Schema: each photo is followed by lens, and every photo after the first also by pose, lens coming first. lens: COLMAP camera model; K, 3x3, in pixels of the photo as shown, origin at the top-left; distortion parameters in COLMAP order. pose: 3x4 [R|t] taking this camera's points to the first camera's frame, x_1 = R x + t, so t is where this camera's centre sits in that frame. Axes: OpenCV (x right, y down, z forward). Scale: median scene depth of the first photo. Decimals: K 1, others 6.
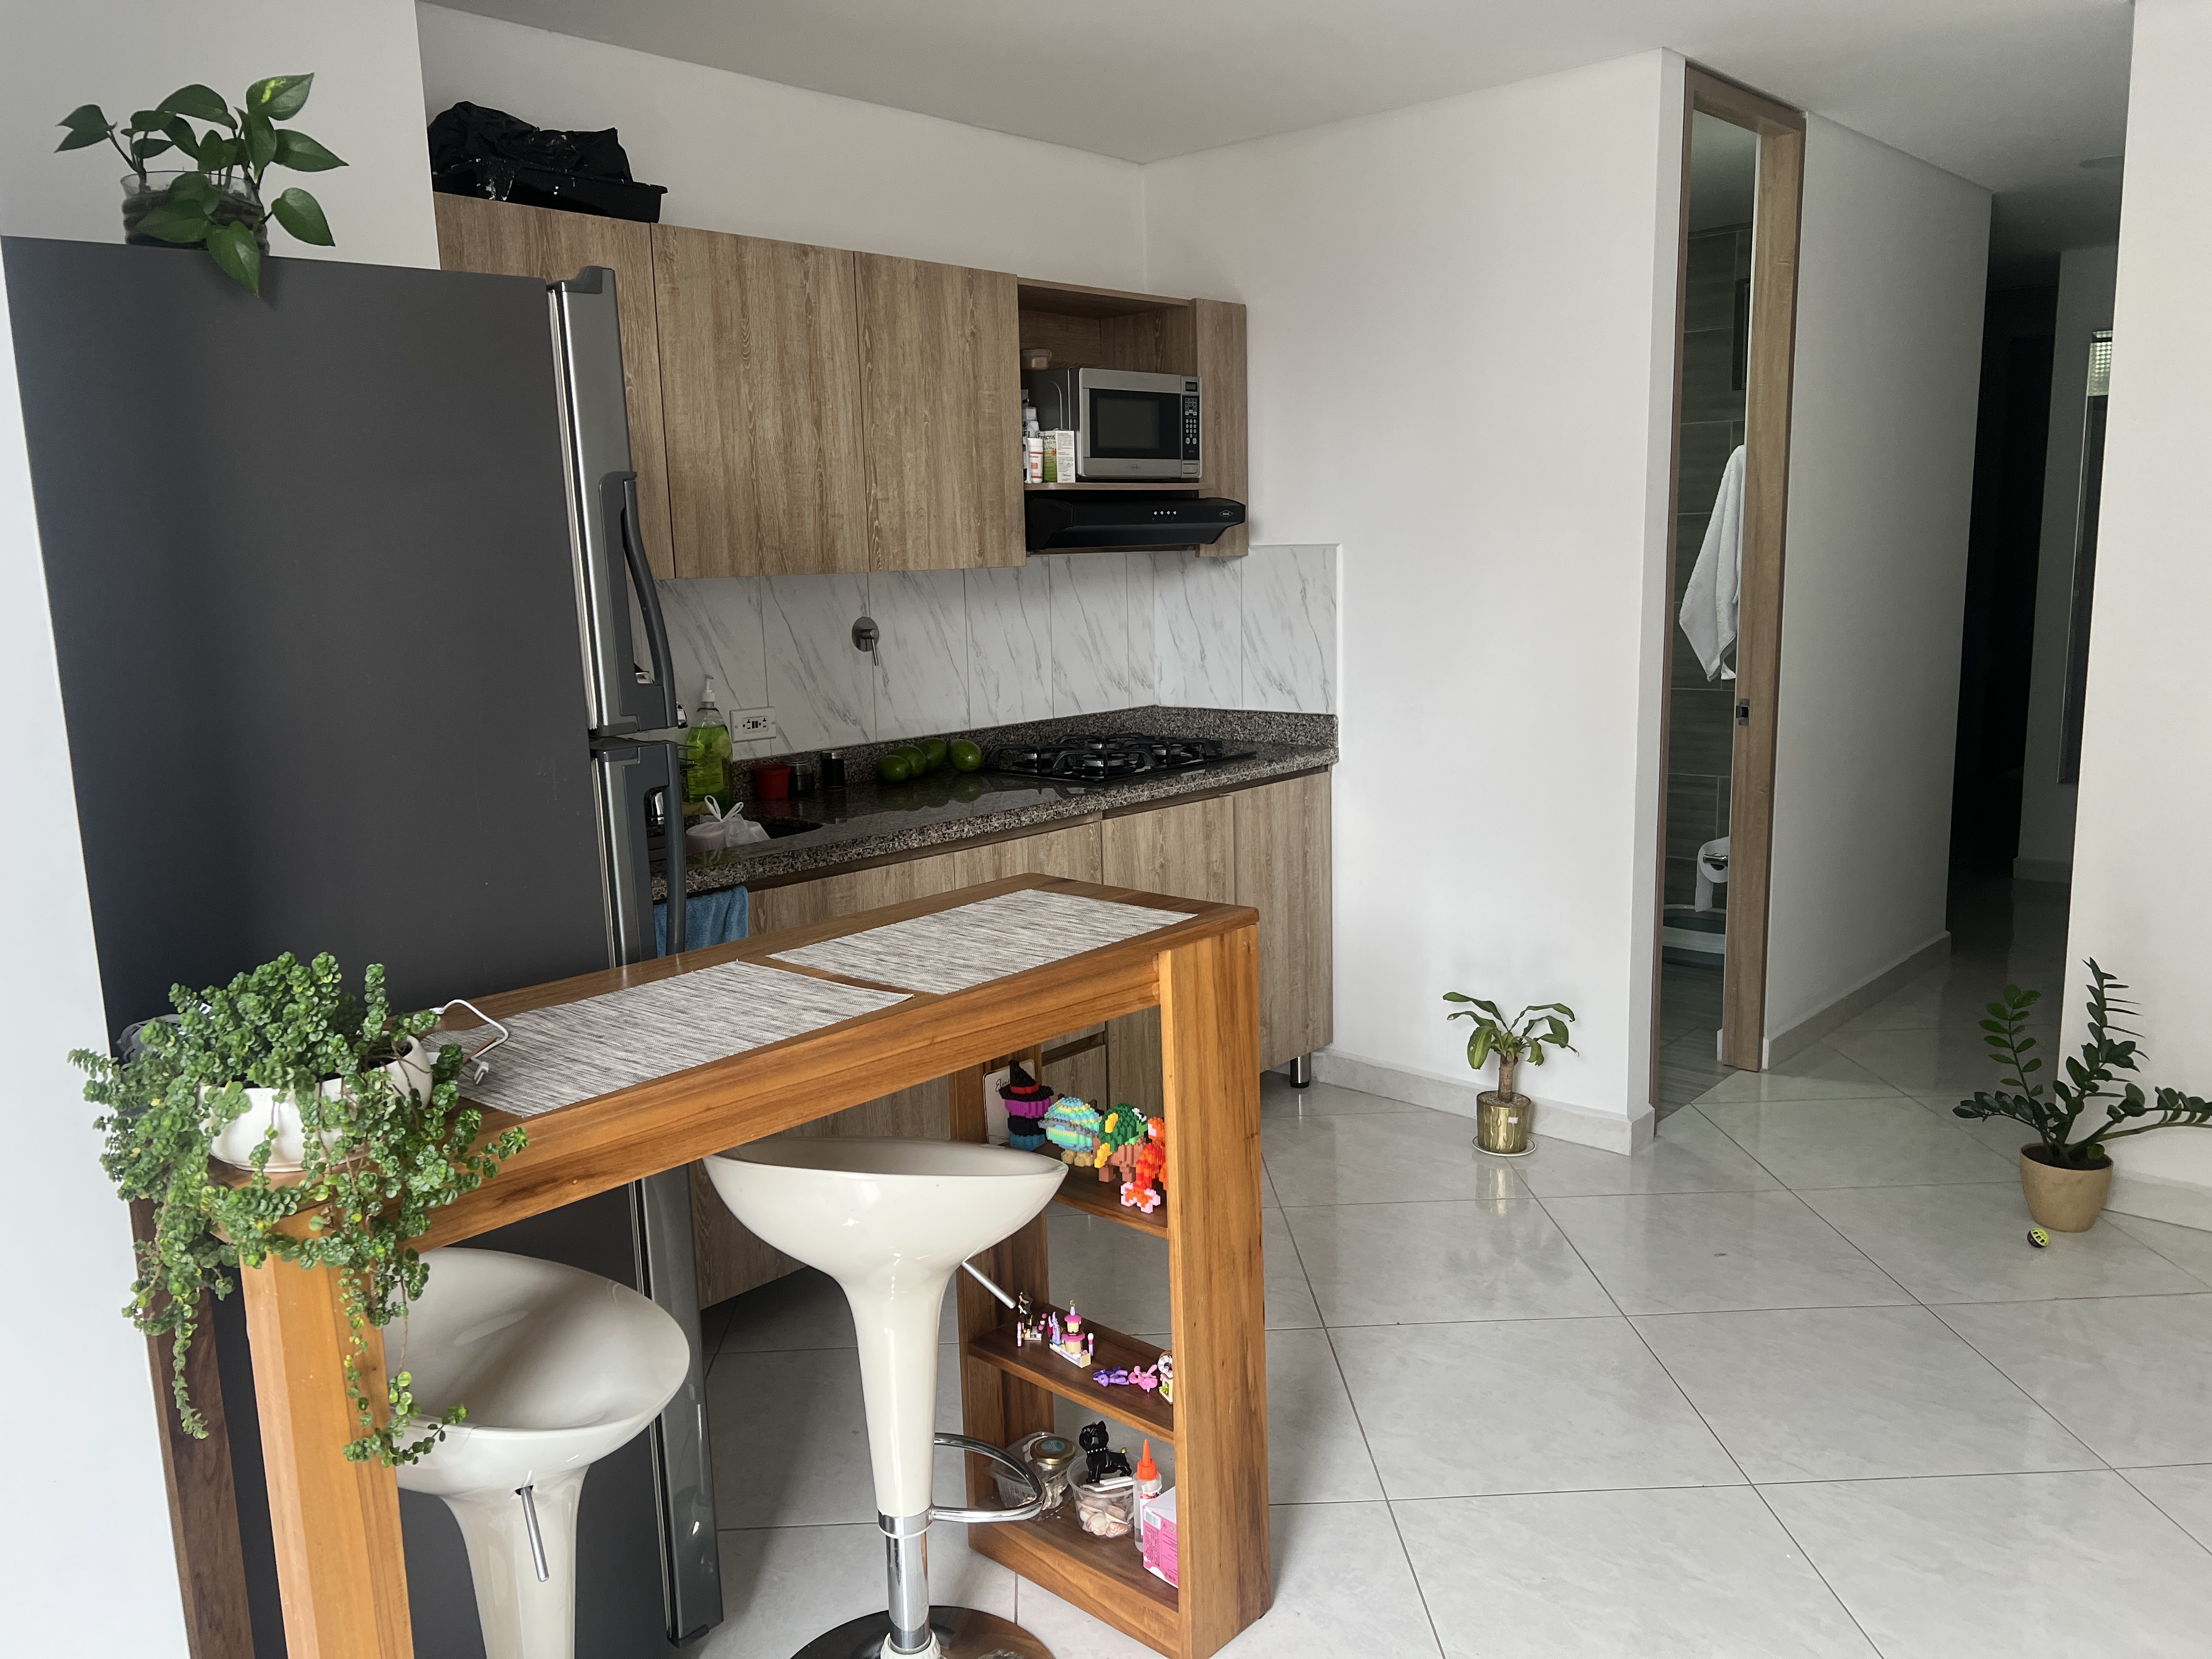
lens RADIAL K [[1685.4, 0, 1127.2], [0, 1685.4, 844.4], [0, 0, 1]] dist [0.074982, -0.077032]
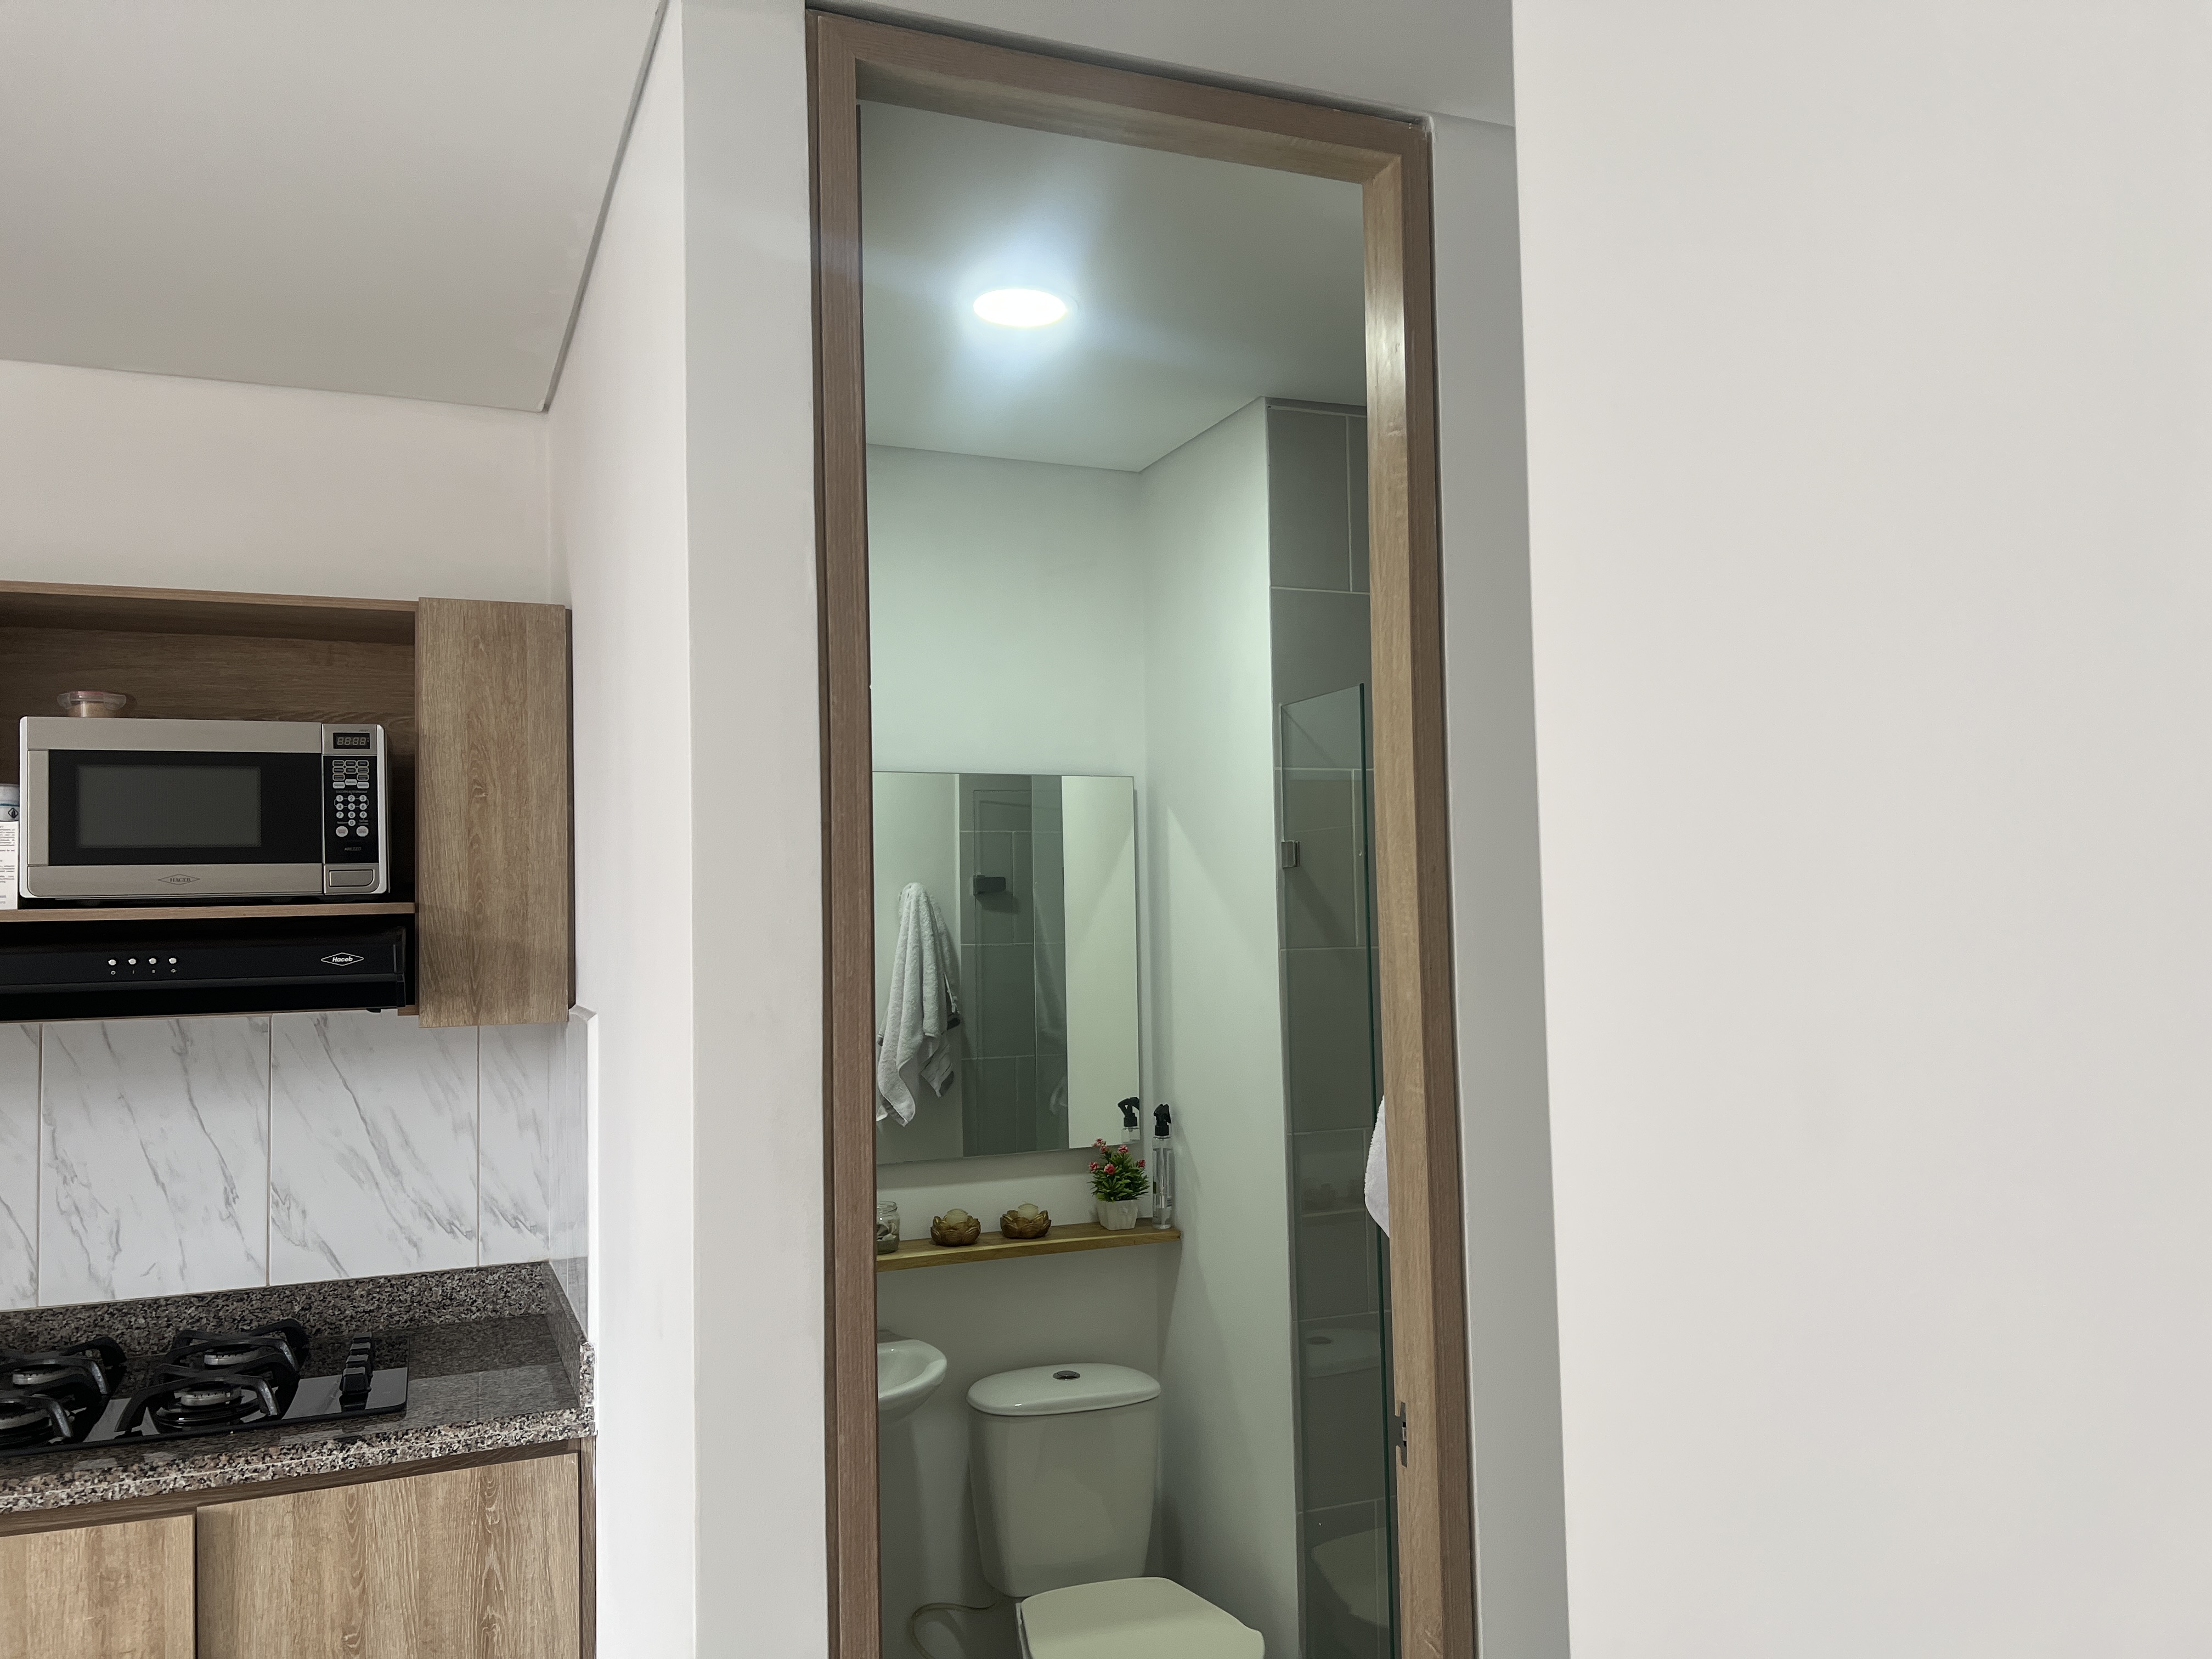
lens RADIAL K [[1685.4, 0, 1127.2], [0, 1685.4, 844.4], [0, 0, 1]] dist [0.074982, -0.077032]
pose [[0.895187, -0.007910, -0.445621, 0.567320], [-0.083236, 0.979284, -0.184592, -0.161157], [0.437850, 0.202336, 0.875984, 0.656947]]
